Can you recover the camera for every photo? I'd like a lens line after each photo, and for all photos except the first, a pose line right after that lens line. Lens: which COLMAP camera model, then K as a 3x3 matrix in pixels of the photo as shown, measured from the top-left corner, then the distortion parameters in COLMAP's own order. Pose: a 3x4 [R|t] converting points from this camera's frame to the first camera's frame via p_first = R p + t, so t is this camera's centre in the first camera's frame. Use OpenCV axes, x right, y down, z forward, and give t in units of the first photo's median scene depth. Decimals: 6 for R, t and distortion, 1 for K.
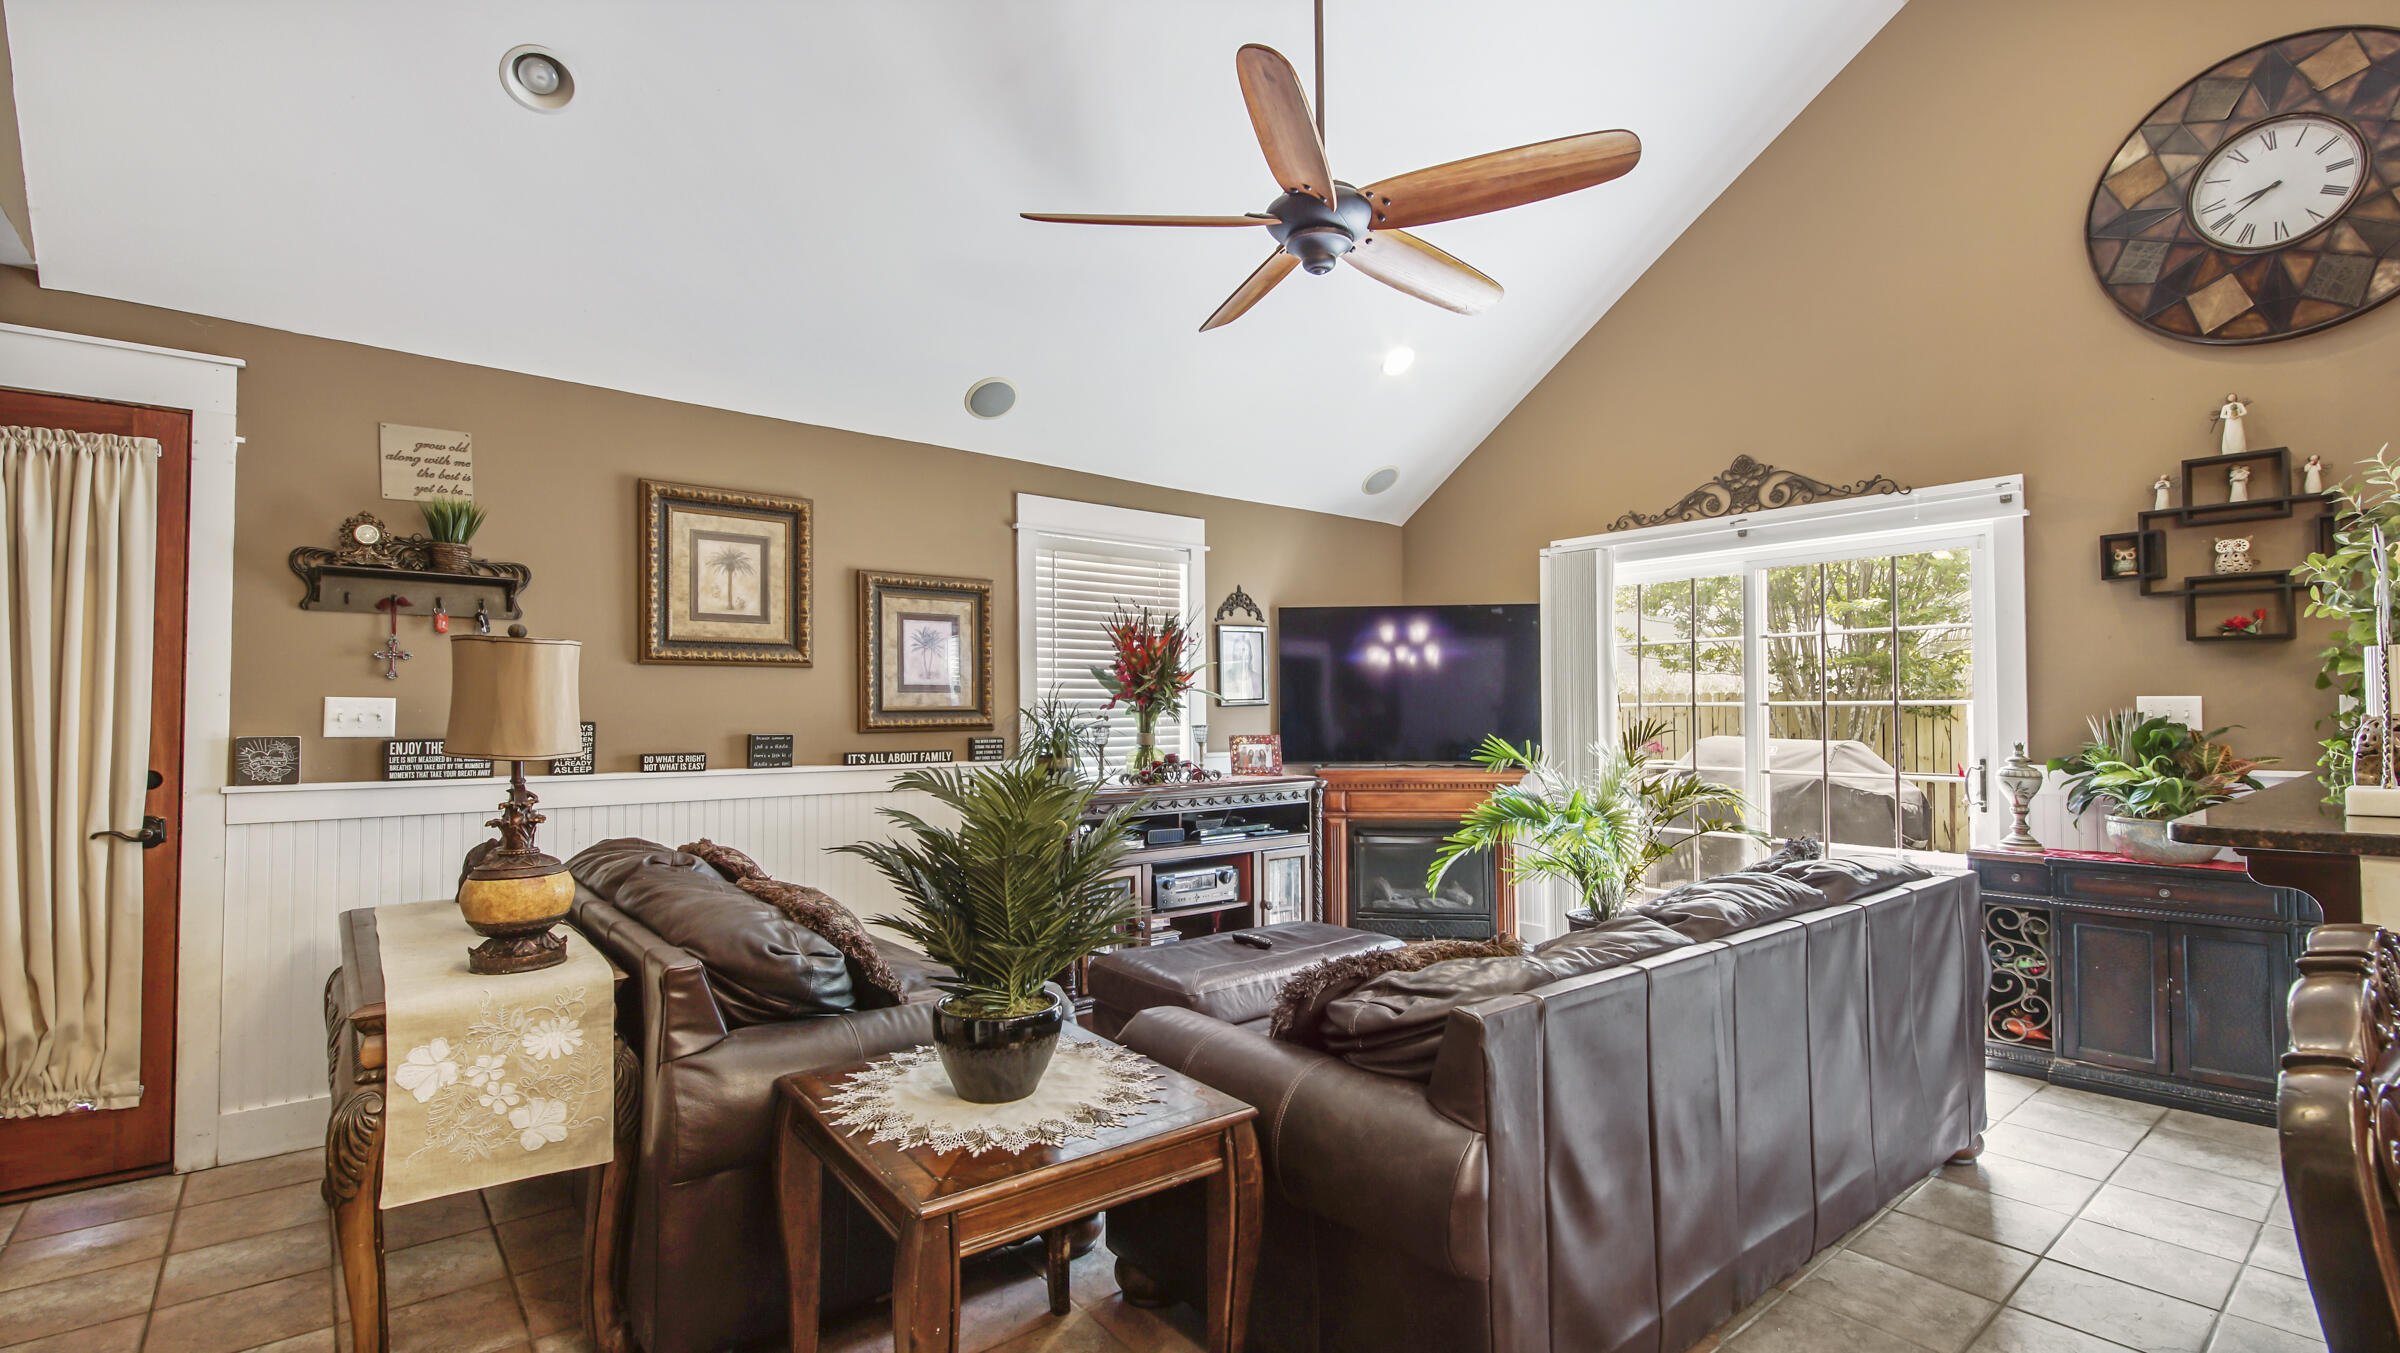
lens RADIAL K [[1035.0, 0, 1215.5], [0, 1035.0, 706.1], [0, 0, 1]] dist [0.016772, -0.012220]
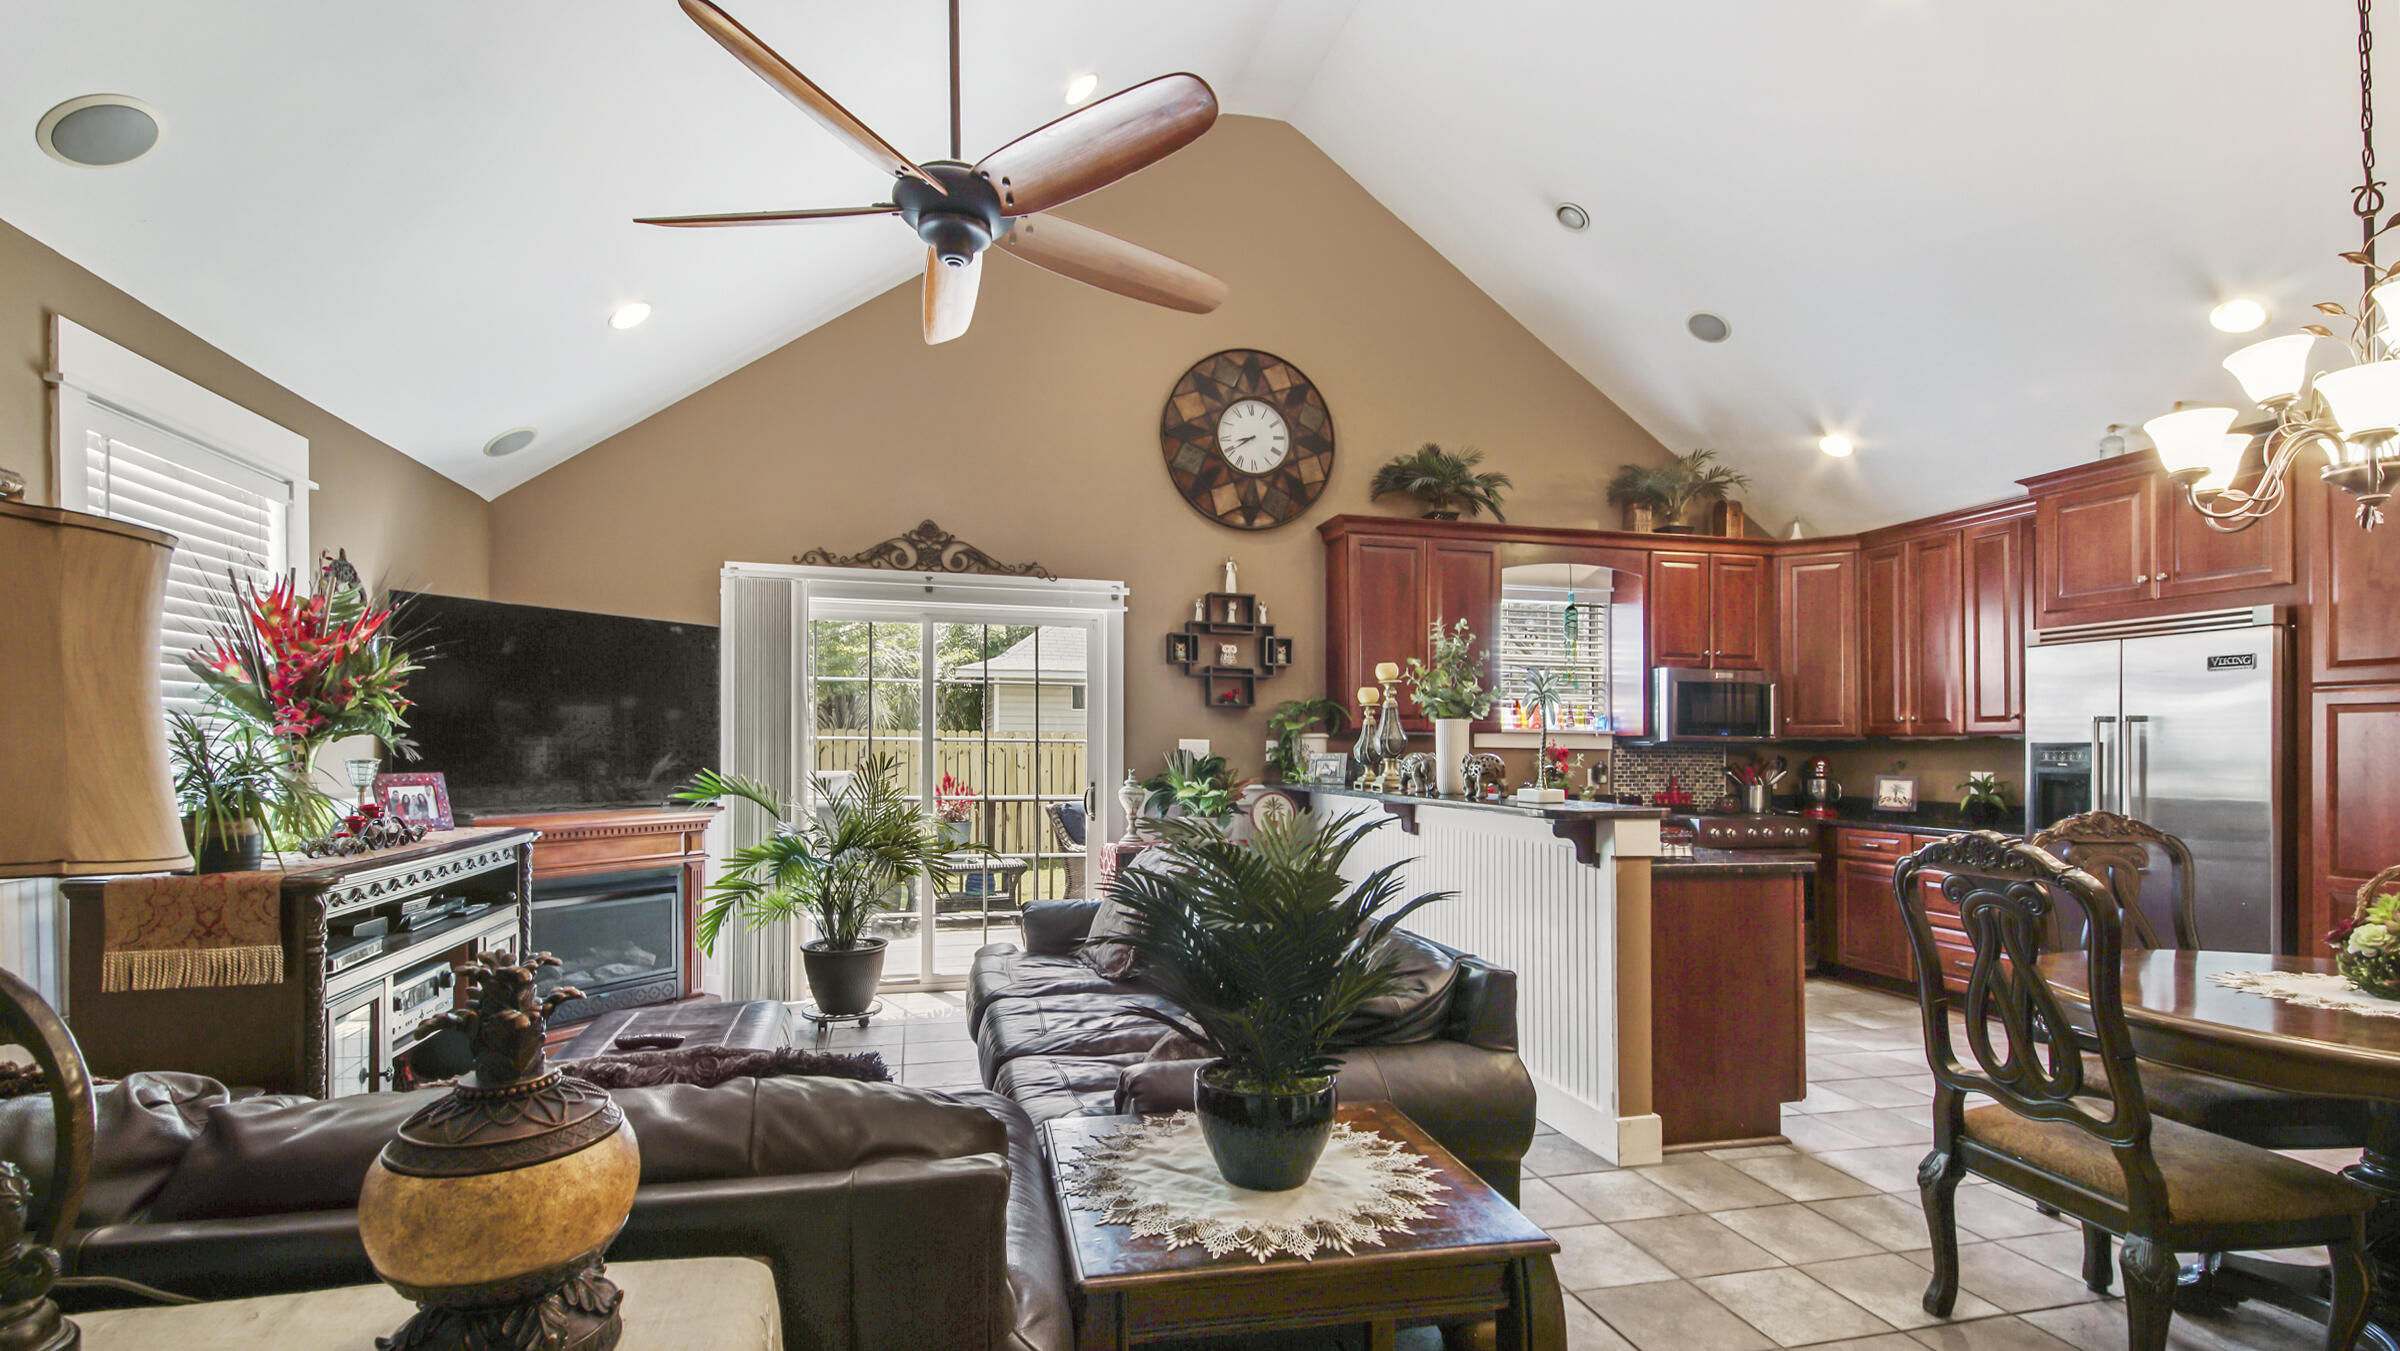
lens RADIAL K [[1035.0, 0, 1215.5], [0, 1035.0, 705.1], [0, 0, 1]] dist [0.016772, -0.012220]
pose [[0.456014, 0.049575, 0.888591, -0.391665], [-0.018833, 0.998761, -0.046056, 0.005628], [-0.889773, 0.004267, 0.456383, 0.242342]]
